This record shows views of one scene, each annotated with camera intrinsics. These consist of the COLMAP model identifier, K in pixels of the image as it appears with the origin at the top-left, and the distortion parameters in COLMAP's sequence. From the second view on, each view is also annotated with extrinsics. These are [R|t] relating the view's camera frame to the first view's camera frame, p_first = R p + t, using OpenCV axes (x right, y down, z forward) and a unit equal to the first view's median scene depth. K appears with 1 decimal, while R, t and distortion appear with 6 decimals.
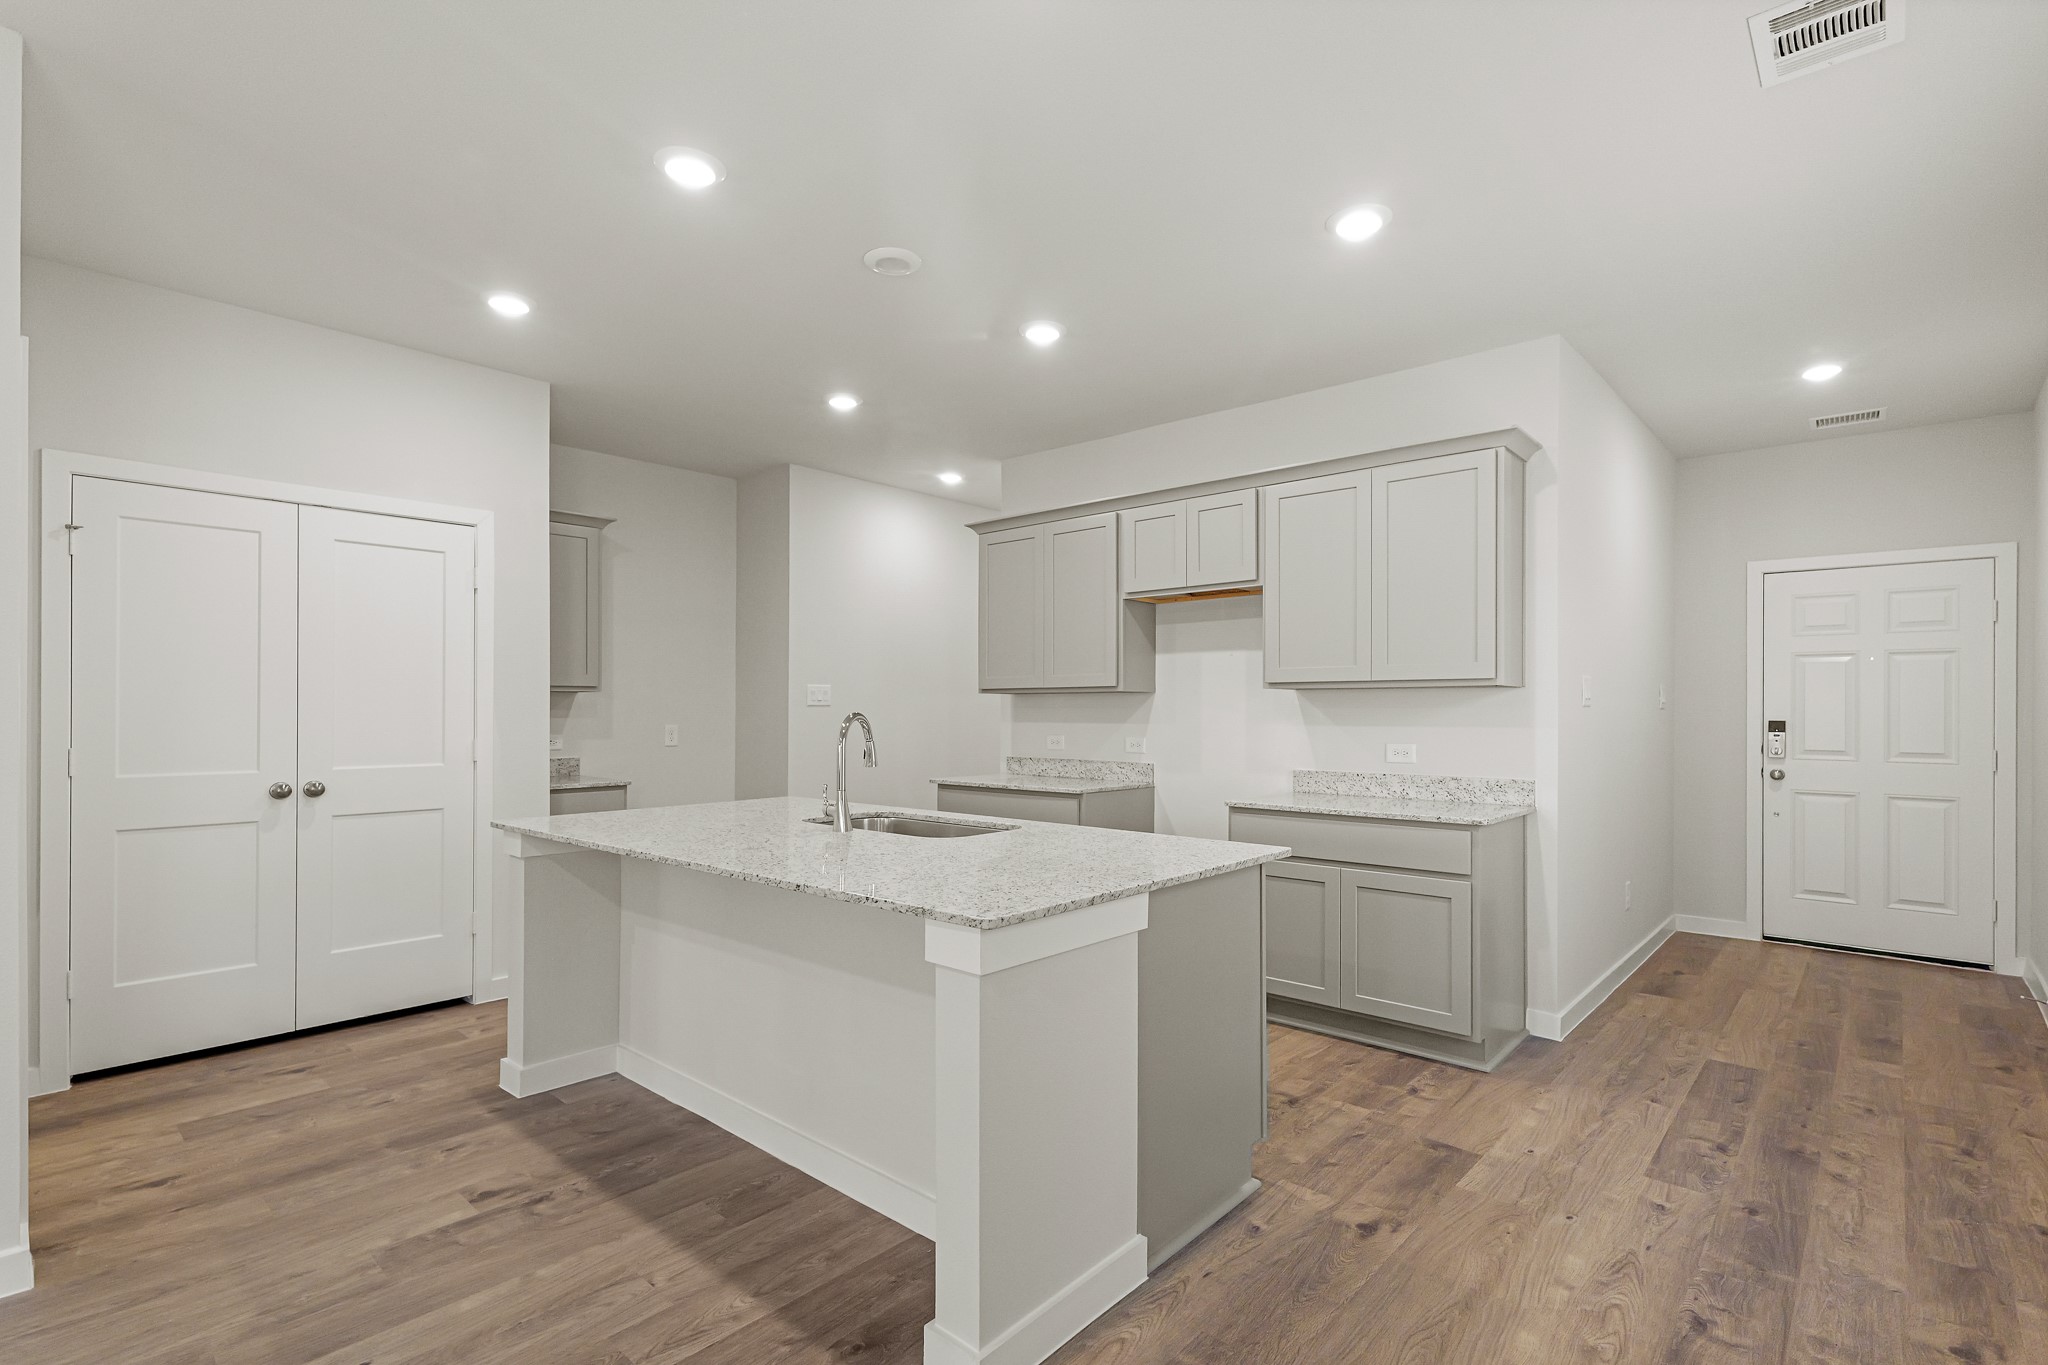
lens RADIAL K [[953.3, 0, 1017.0], [0, 953.3, 704.1], [0, 0, 1]] dist [0.002803, -0.000154]
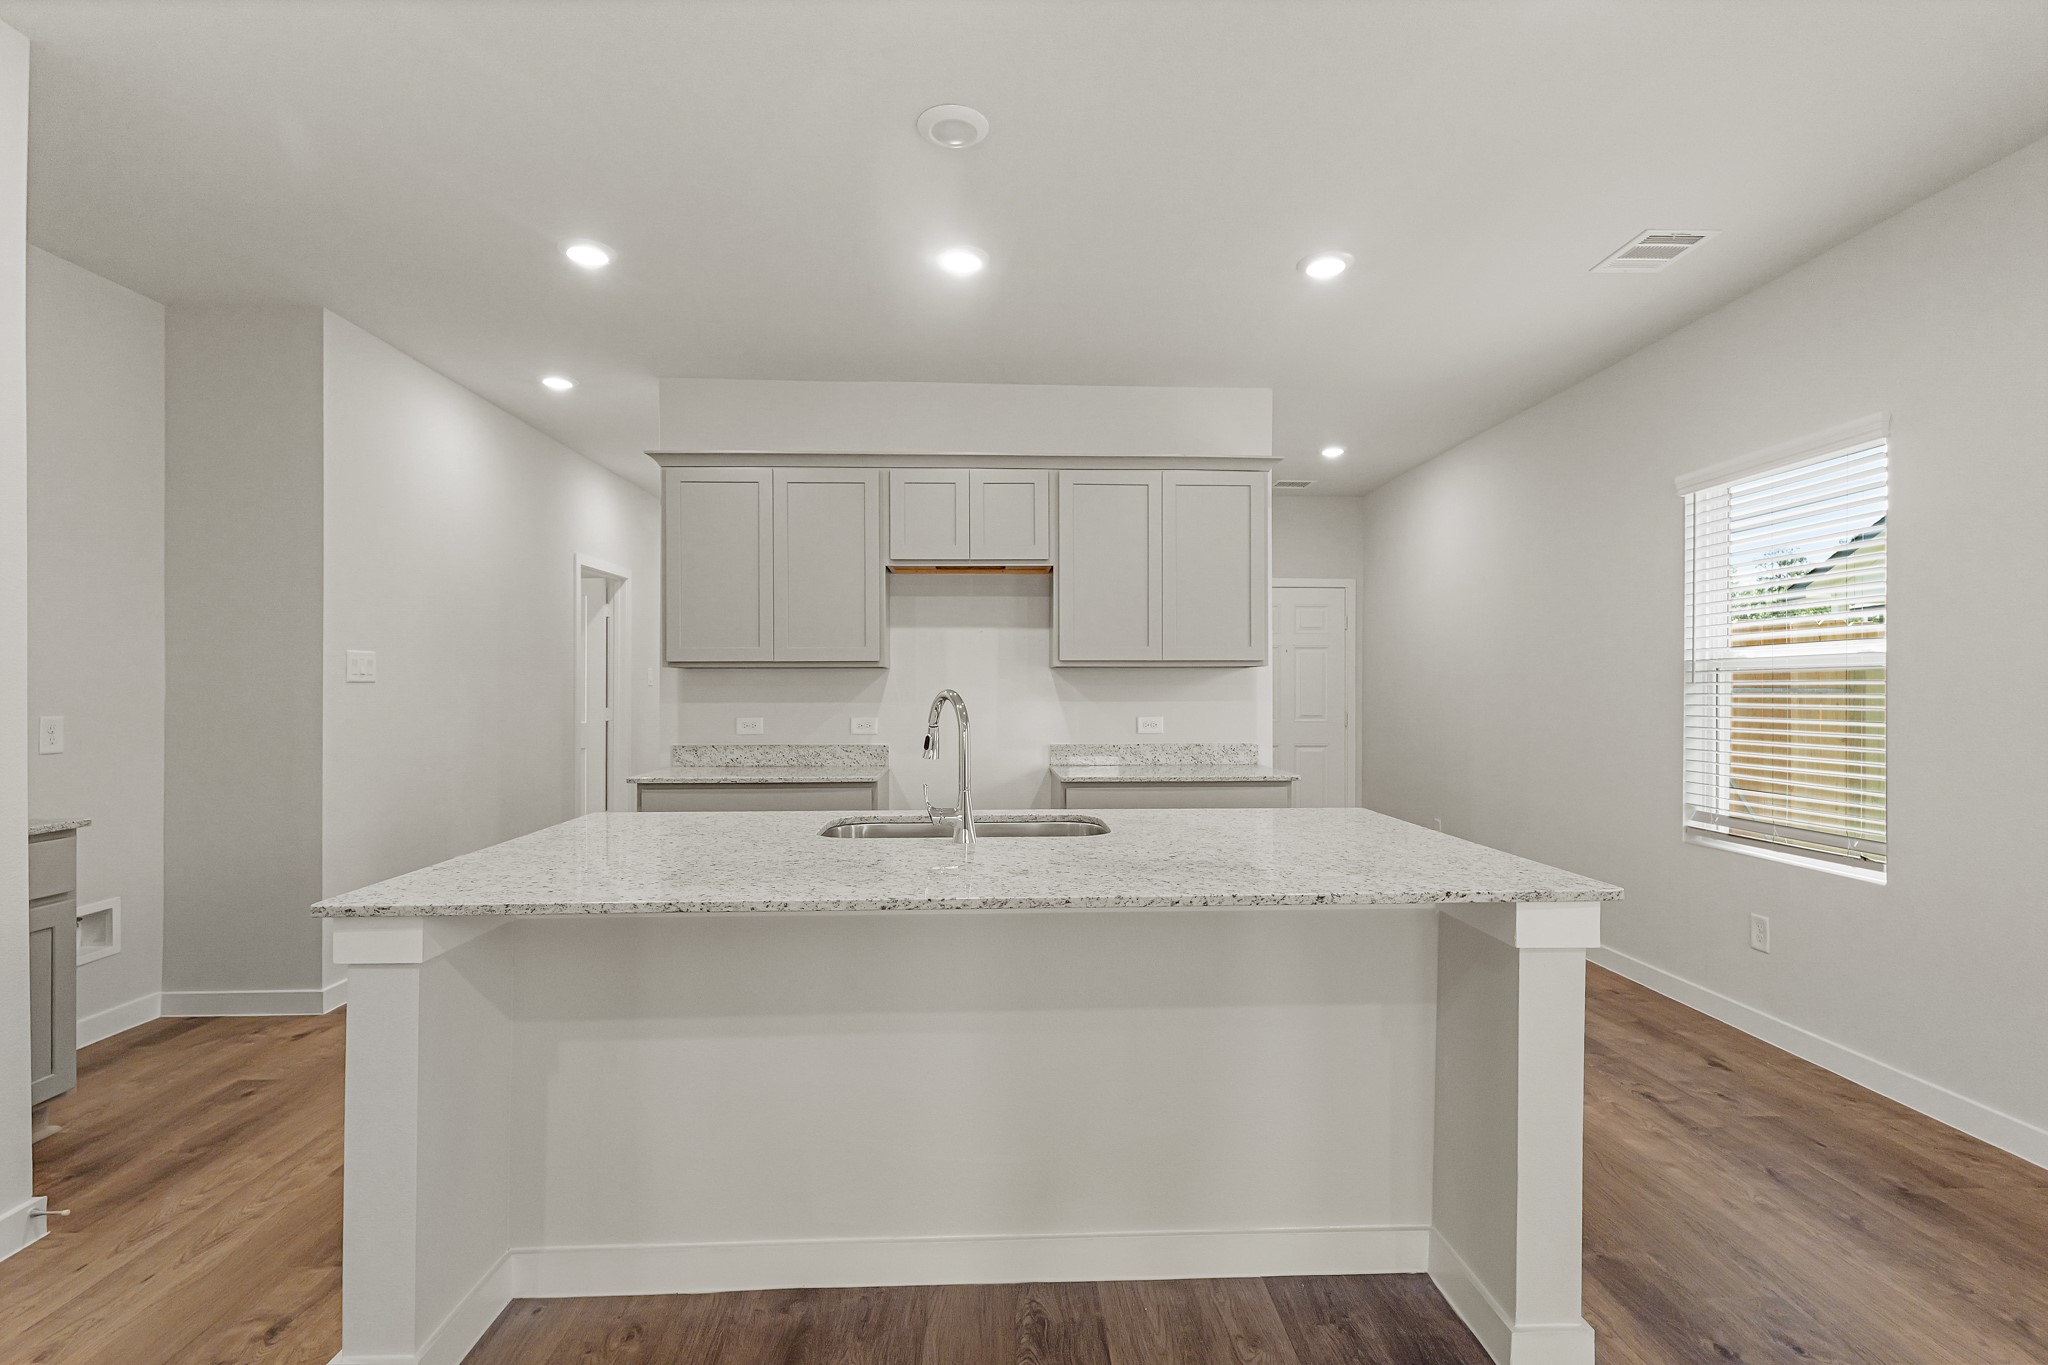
lens RADIAL K [[953.3, 0, 1021.5], [0, 953.3, 685.9], [0, 0, 1]] dist [0.002803, -0.000154]
pose [[0.721502, -0.000285, 0.692412, -0.472900], [-0.001725, 0.999996, 0.002209, 0.002639], [-0.692410, -0.002788, 0.721499, 0.278819]]
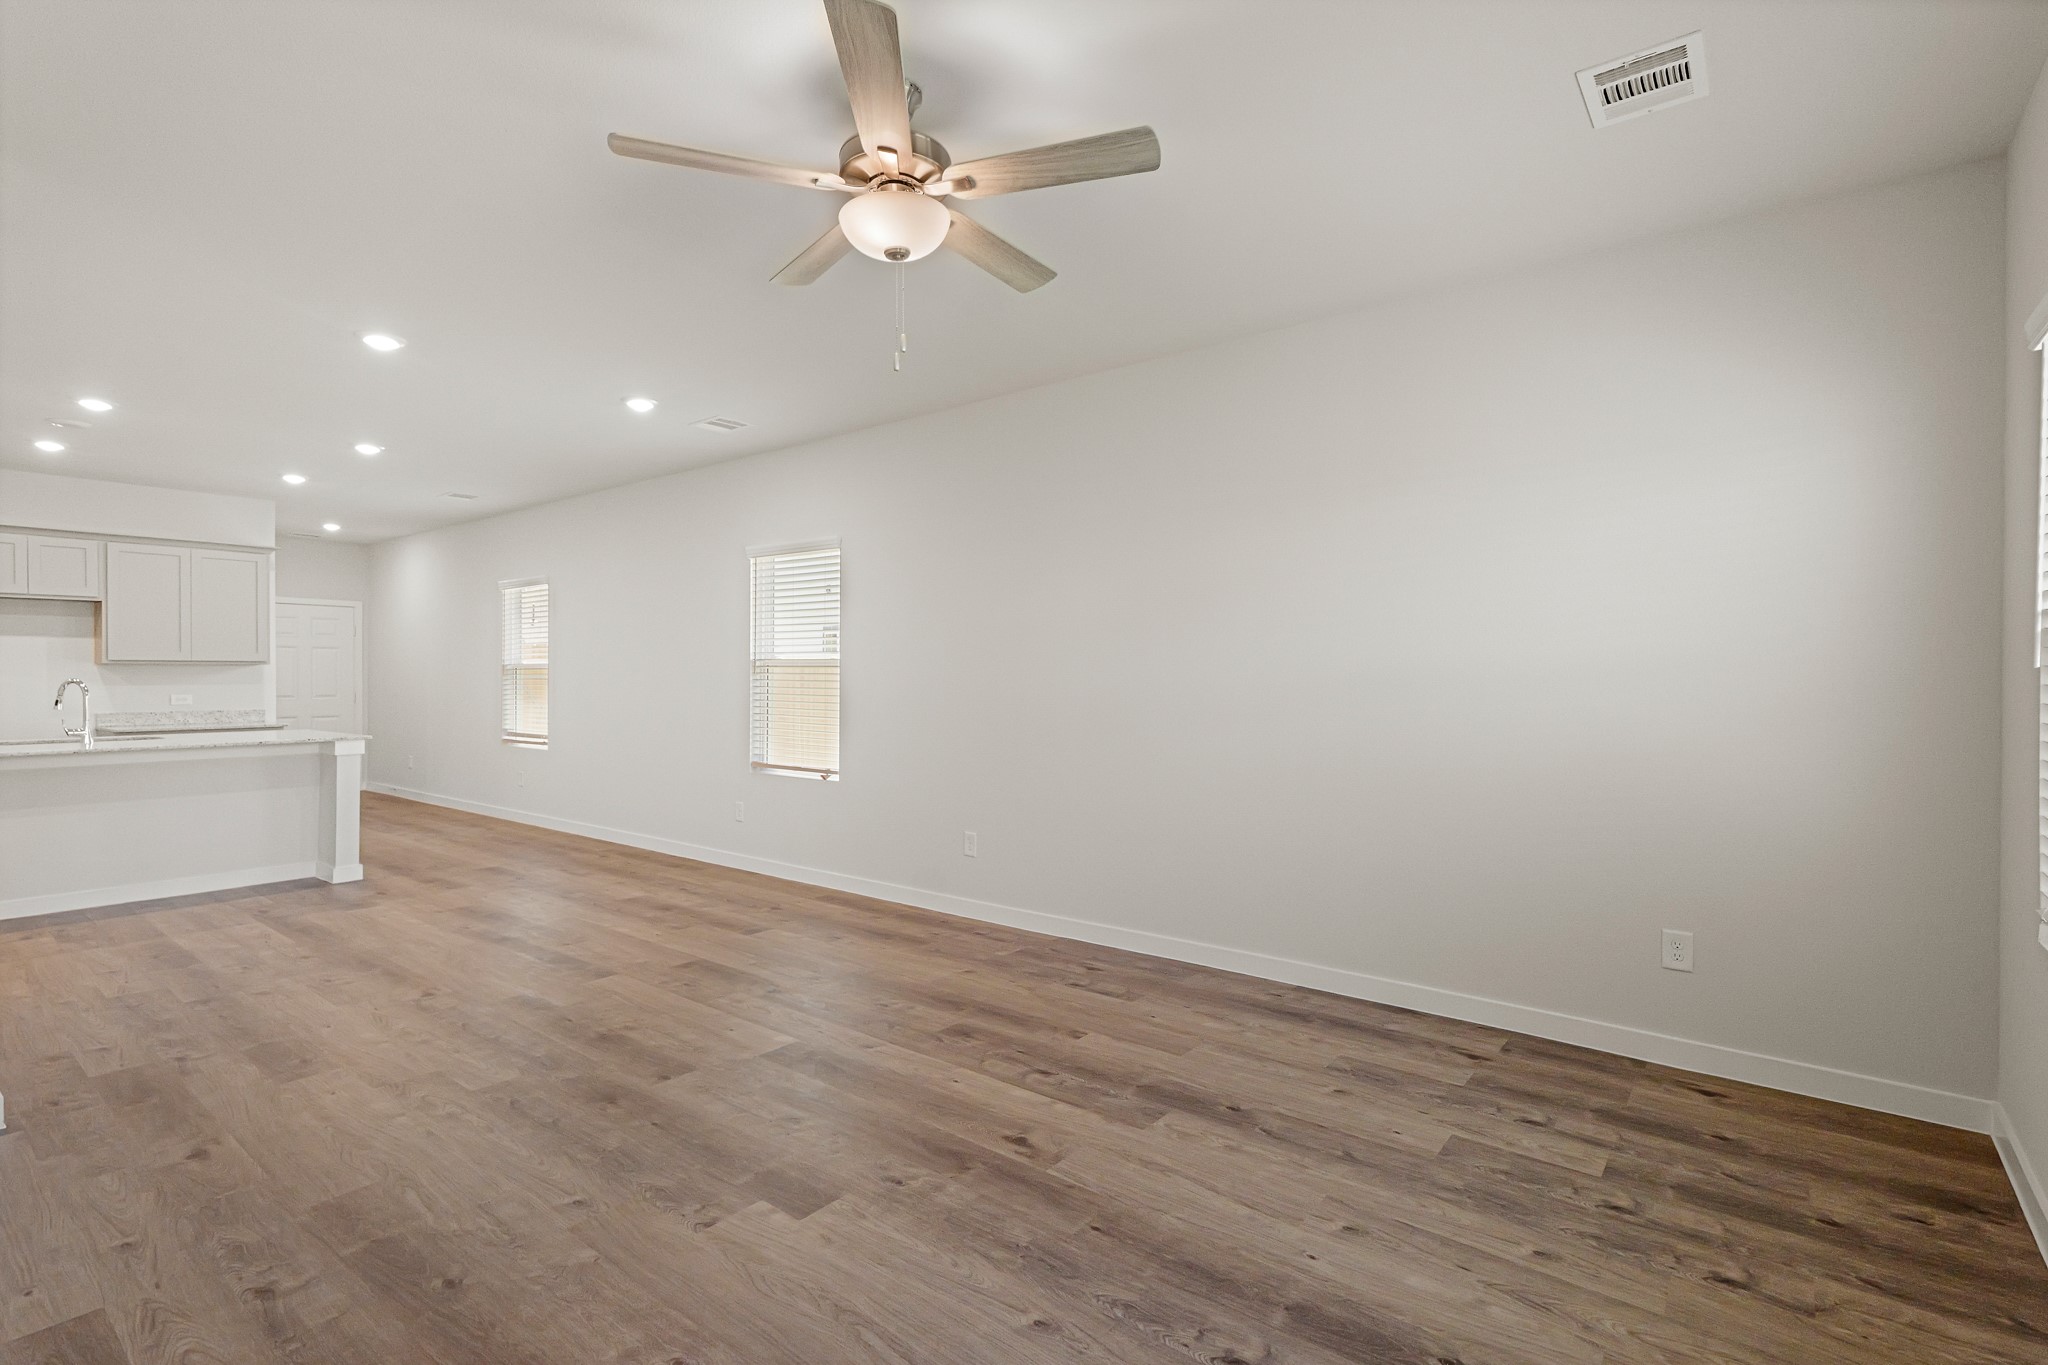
lens RADIAL K [[953.3, 0, 1033.1], [0, 953.3, 683.4], [0, 0, 1]] dist [0.002803, -0.000154]
pose [[-0.071831, -0.009282, 0.997374, -1.487529], [-0.006747, 0.999938, 0.008820, -0.006935], [-0.997394, -0.006095, -0.071890, -0.481116]]
